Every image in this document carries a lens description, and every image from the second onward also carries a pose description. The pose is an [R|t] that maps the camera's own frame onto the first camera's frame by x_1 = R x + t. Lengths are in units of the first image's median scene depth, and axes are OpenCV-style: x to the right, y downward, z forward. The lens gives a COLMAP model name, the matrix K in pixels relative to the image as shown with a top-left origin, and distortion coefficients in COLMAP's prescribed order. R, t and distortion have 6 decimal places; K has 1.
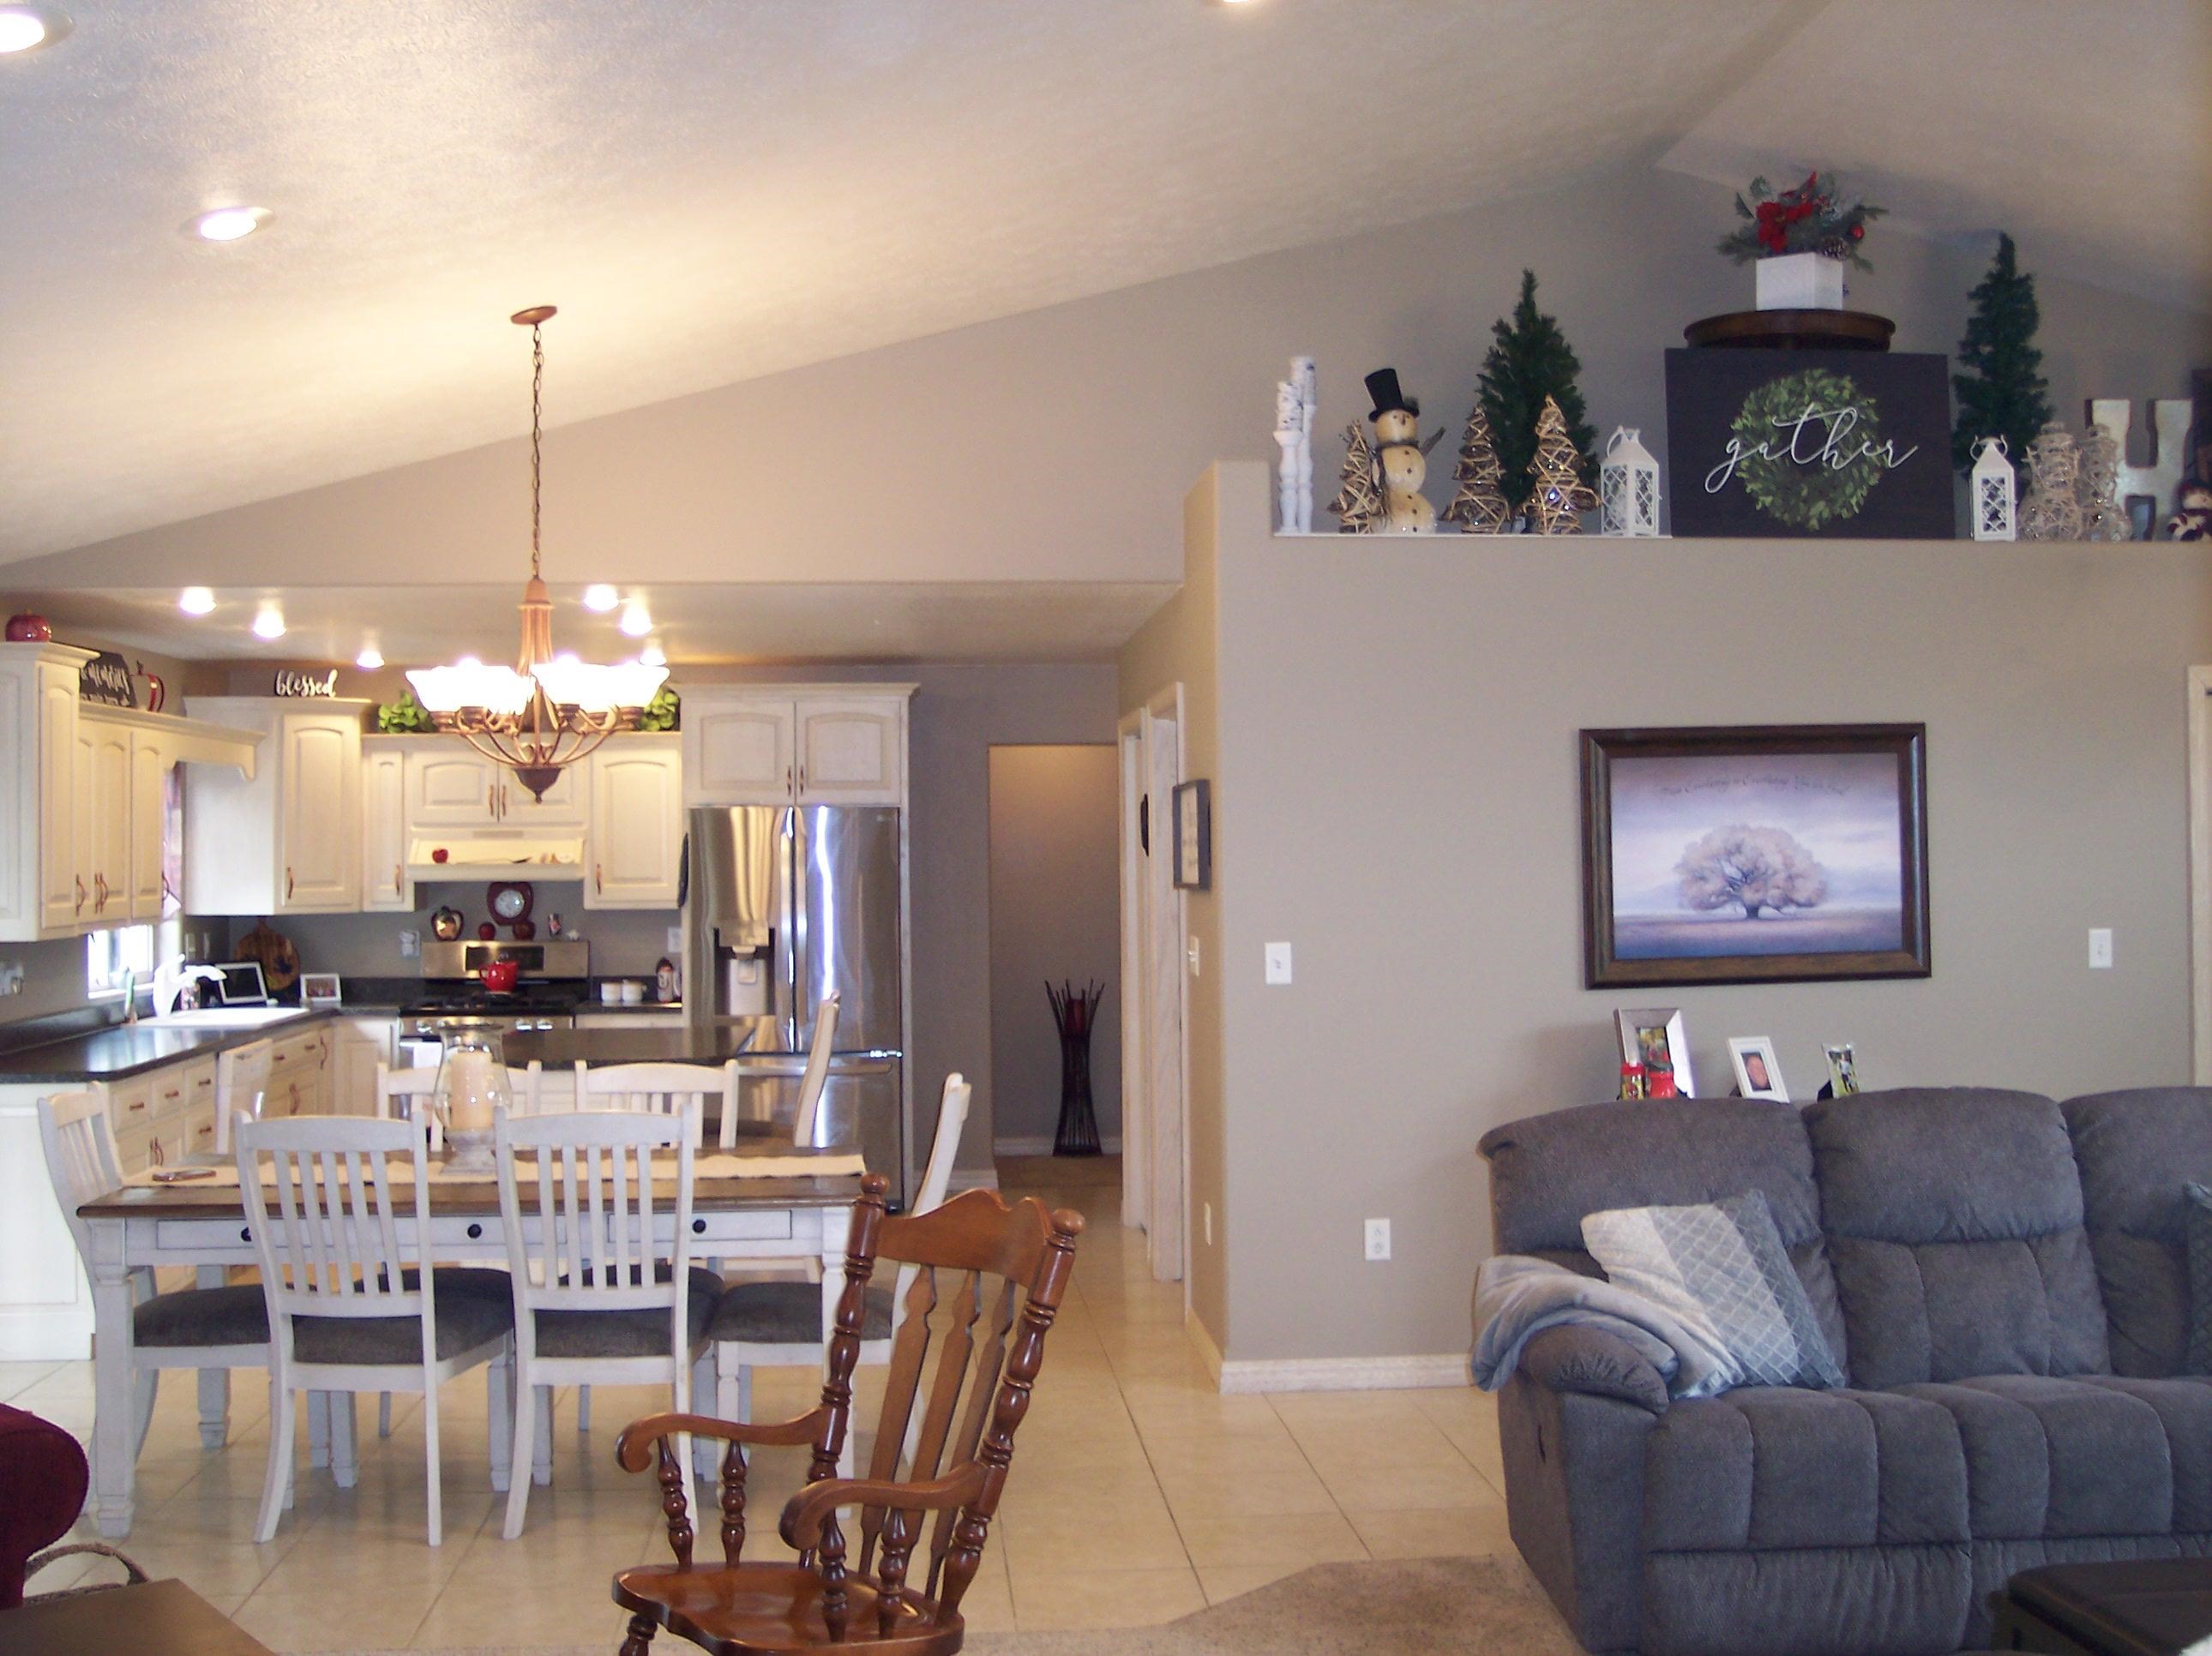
lens RADIAL K [[2508.4, 0, 1106.1], [0, 2508.4, 828.1], [0, 0, 1]] dist [-0.090221, 0.000000]
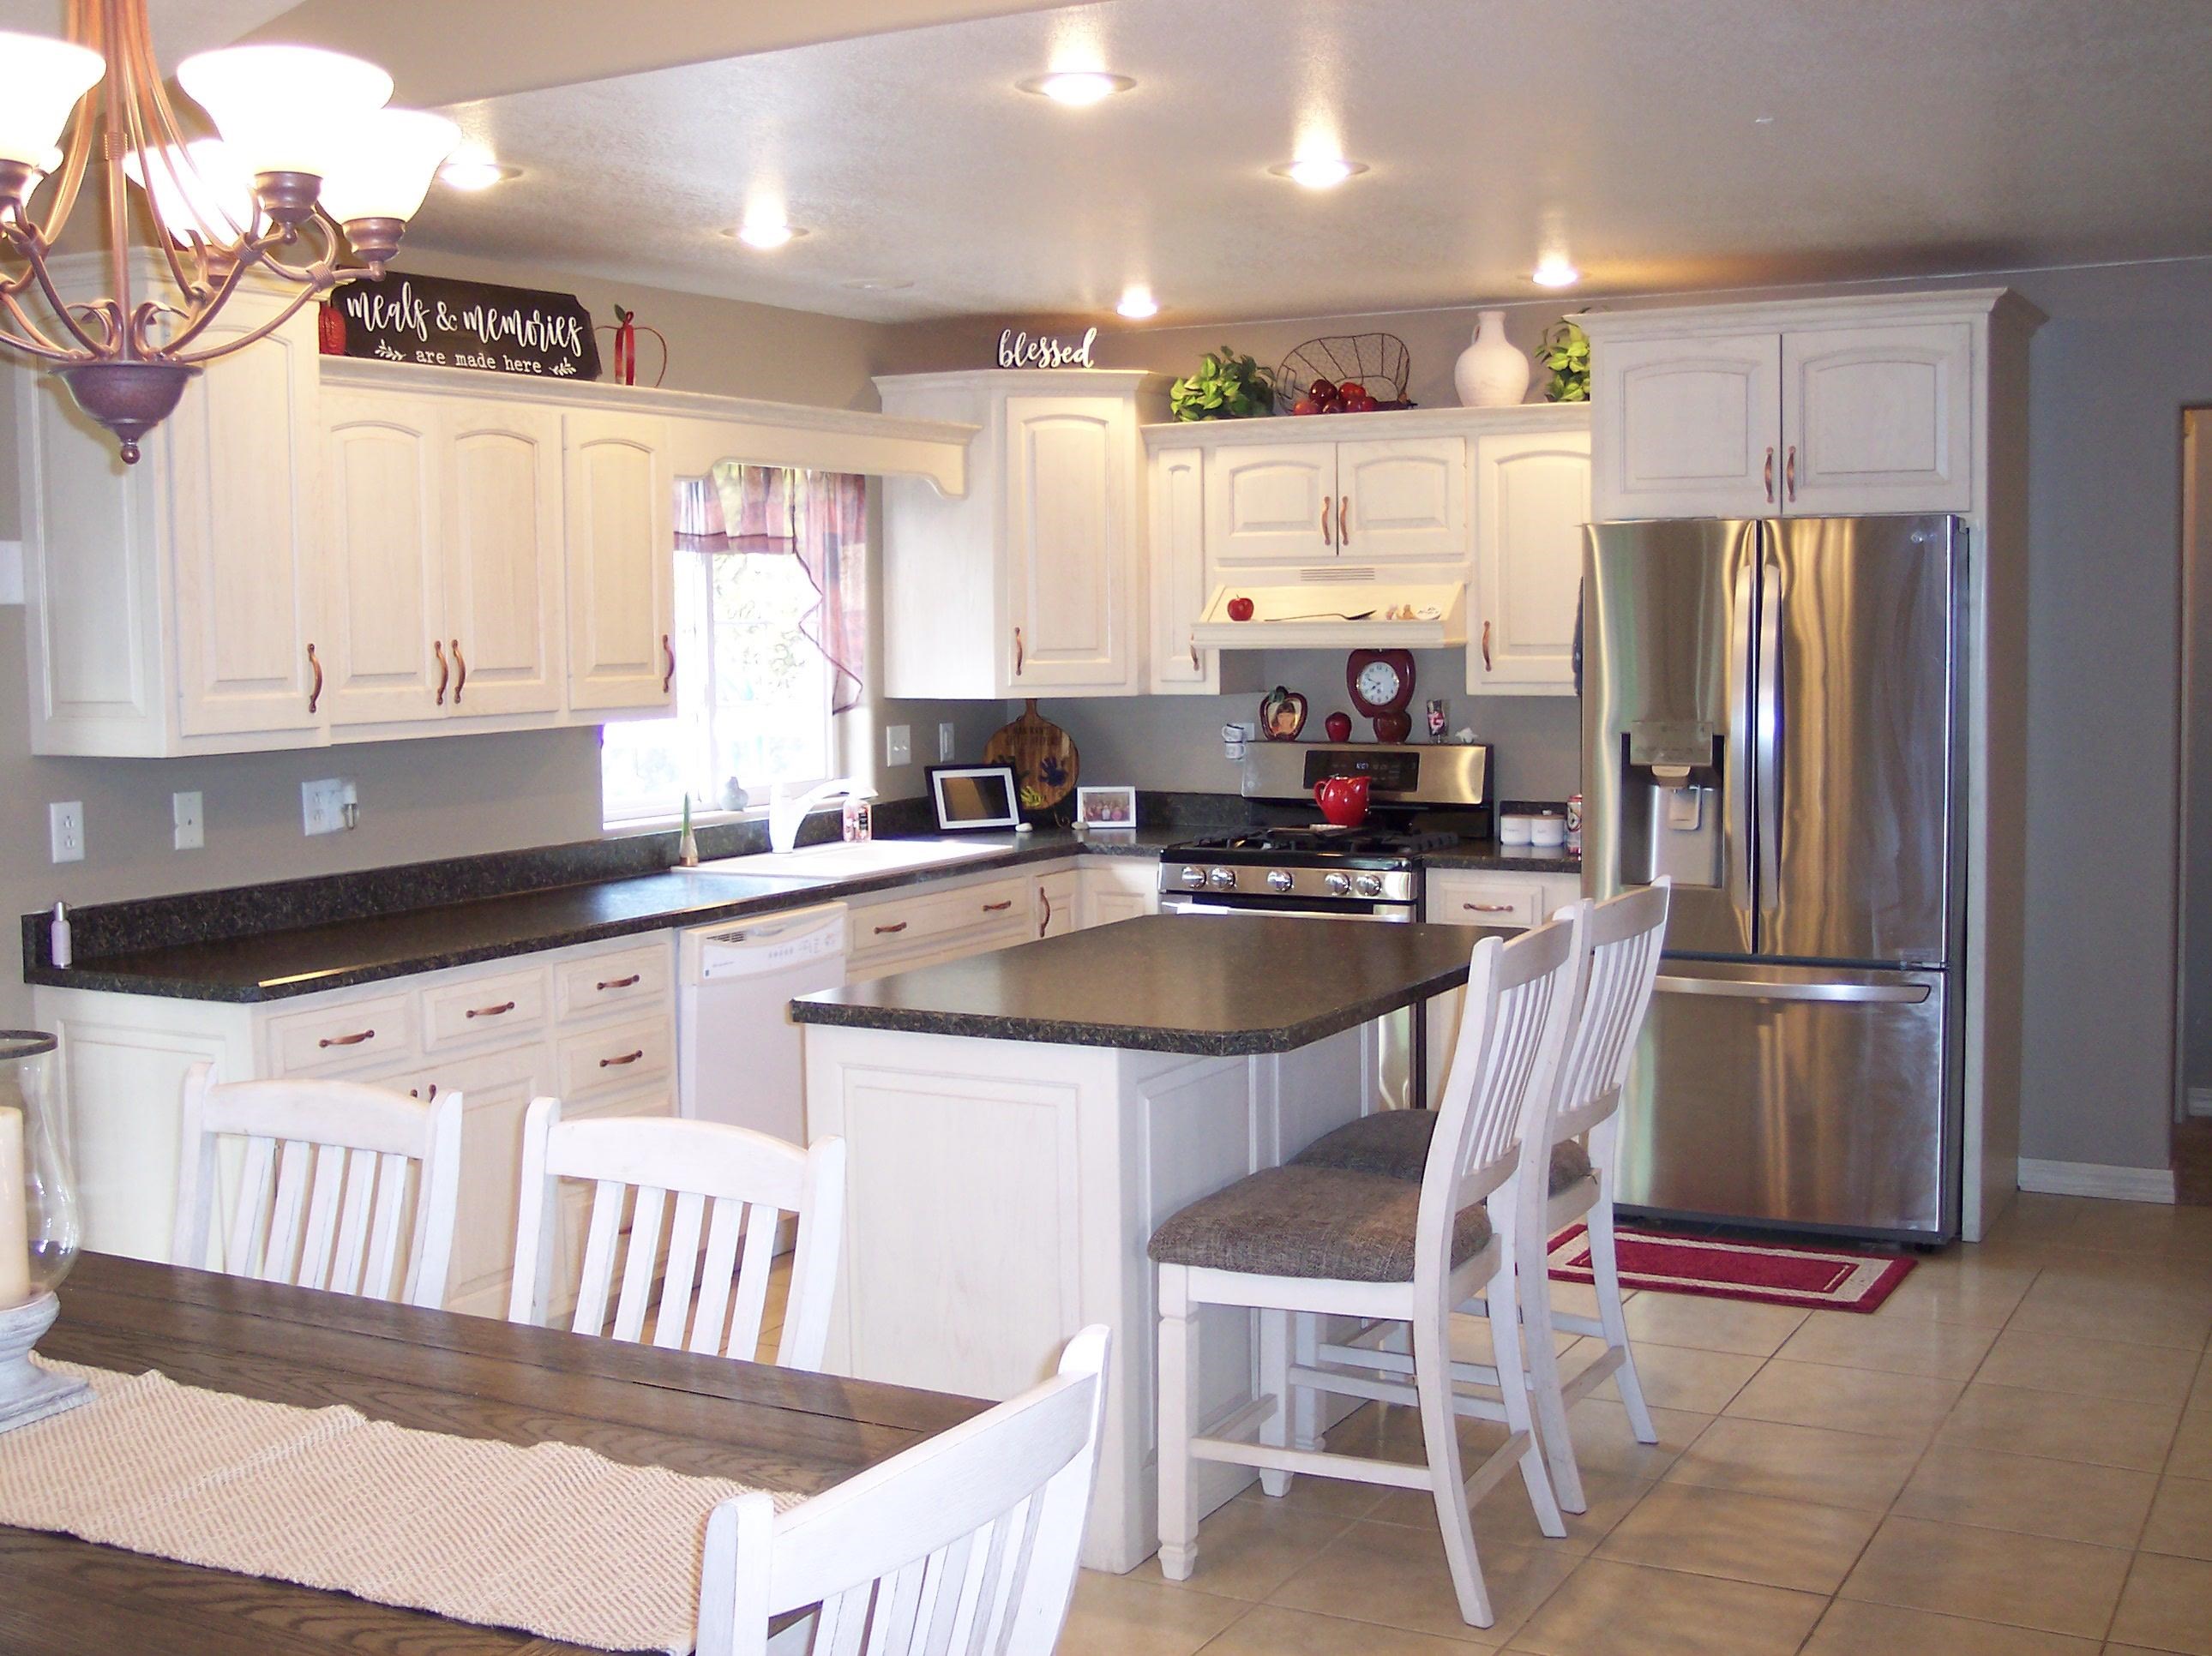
lens RADIAL K [[2508.4, 0, 1115.6], [0, 2508.4, 814.3], [0, 0, 1]] dist [-0.090221, 0.000000]
pose [[0.837583, 0.039368, -0.544890, 0.057894], [0.010691, 0.996028, 0.088396, 0.006253], [0.546206, -0.079864, 0.833835, 0.440622]]
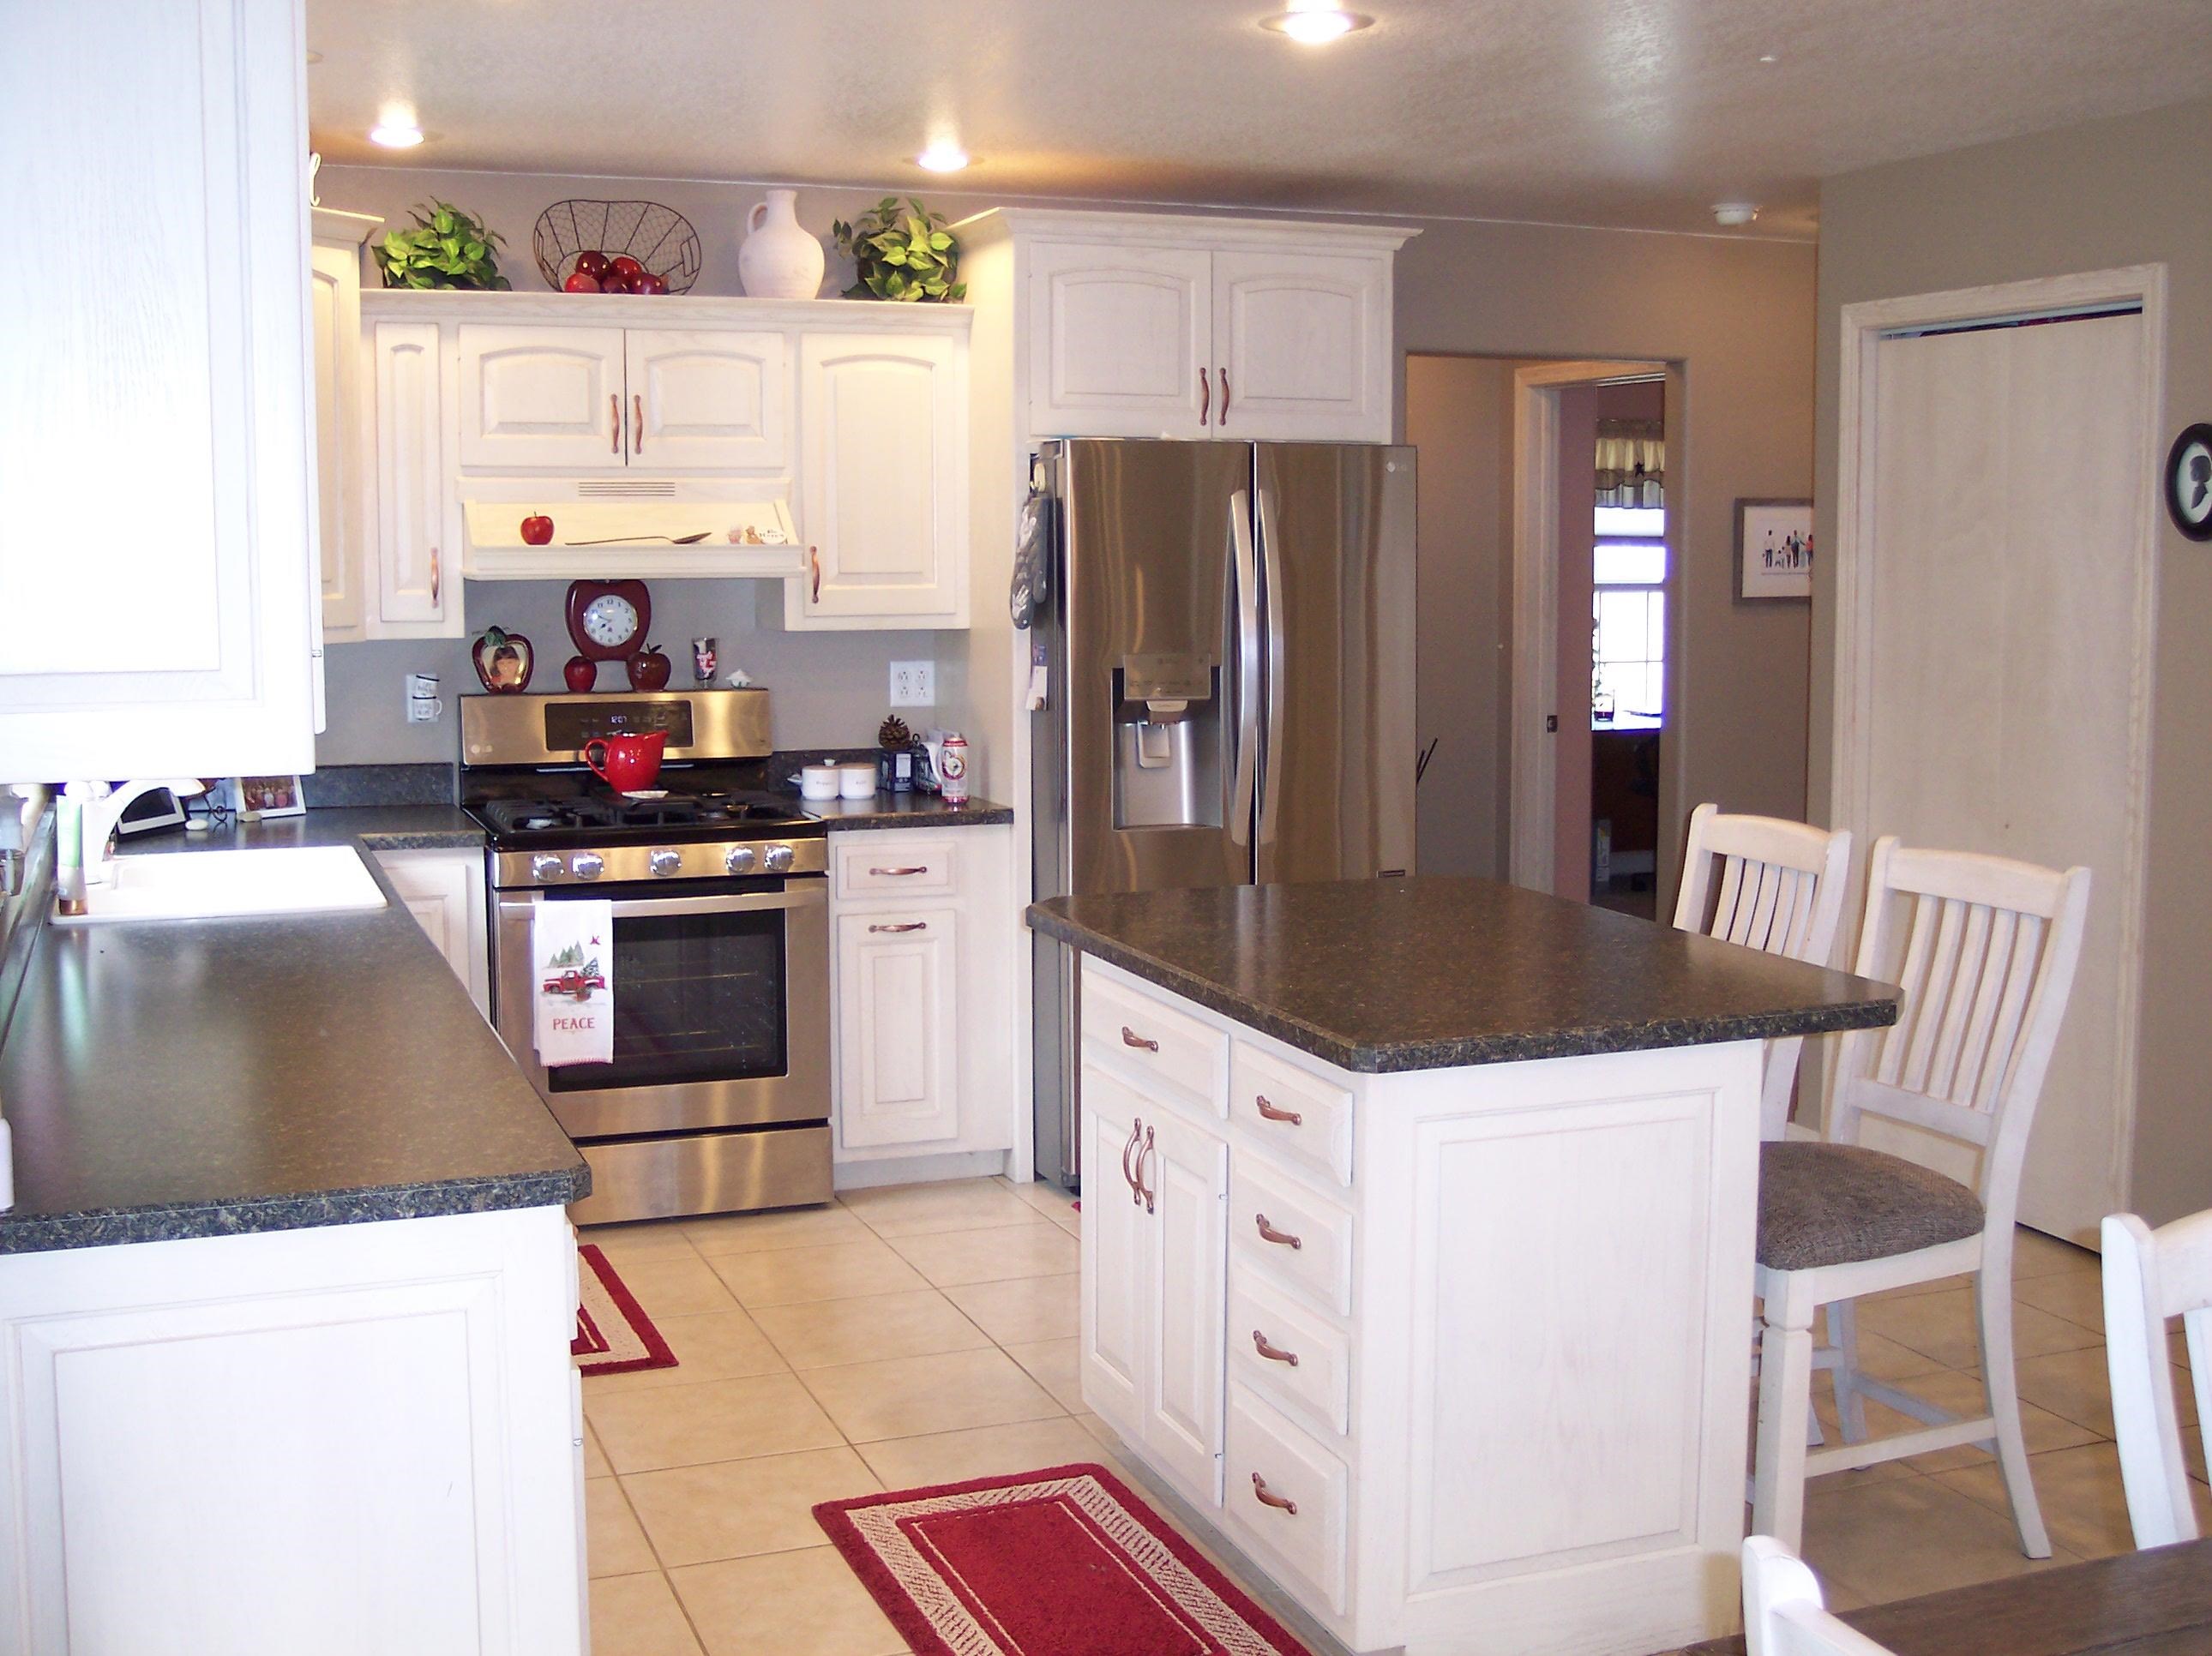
lens RADIAL K [[2508.4, 0, 1124.3], [0, 2508.4, 814.5], [0, 0, 1]] dist [-0.090221, 0.000000]
pose [[0.956288, -0.025555, 0.291308, -0.301373], [-0.008490, 0.993328, 0.115008, 0.009159], [-0.292303, -0.112454, 0.949691, 0.470588]]
